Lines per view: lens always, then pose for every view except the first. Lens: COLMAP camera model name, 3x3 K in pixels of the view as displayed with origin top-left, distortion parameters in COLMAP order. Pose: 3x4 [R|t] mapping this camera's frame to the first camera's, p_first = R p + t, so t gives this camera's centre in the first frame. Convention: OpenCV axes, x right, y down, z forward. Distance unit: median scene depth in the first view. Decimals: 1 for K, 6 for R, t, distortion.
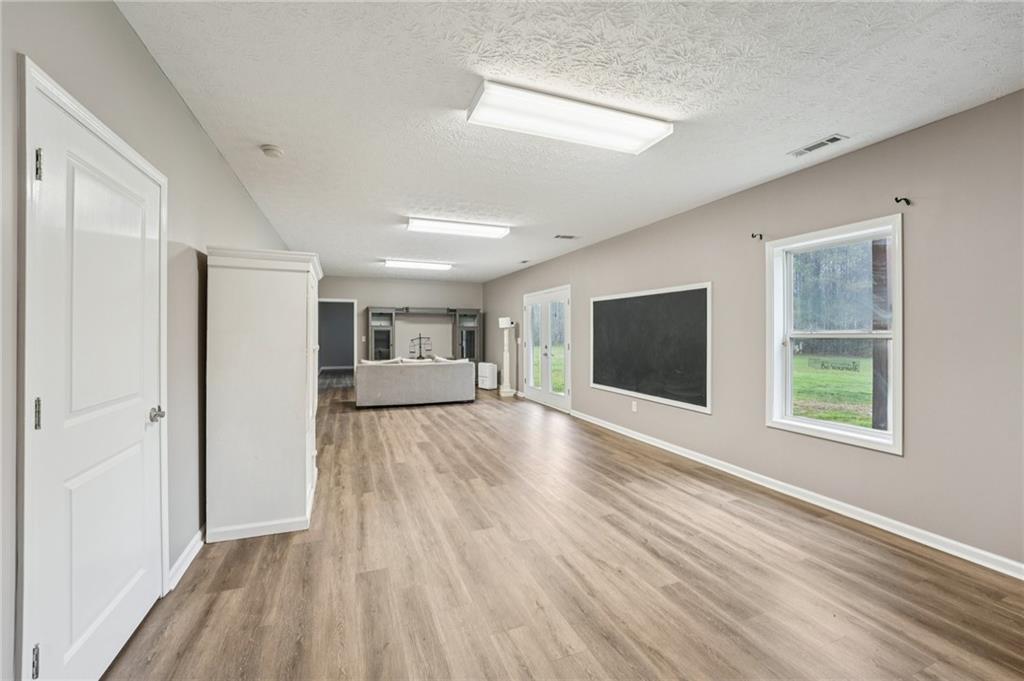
lens RADIAL K [[409.0, 0, 509.8], [0, 409.0, 335.8], [0, 0, 1]] dist [-0.002973, -0.000056]
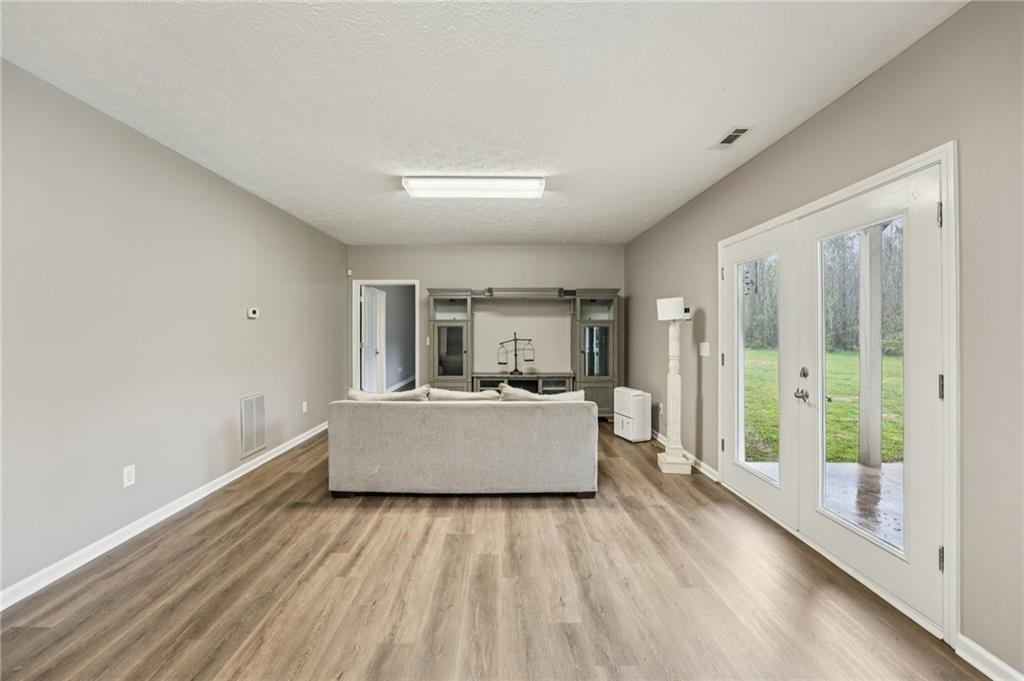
lens RADIAL K [[409.0, 0, 502.6], [0, 409.0, 332.6], [0, 0, 1]] dist [-0.002973, -0.000056]
pose [[0.931608, 0.000564, -0.363464, -0.018805], [-0.000958, 0.999999, -0.000905, -0.005000], [0.363463, 0.001191, 0.931608, 0.455182]]
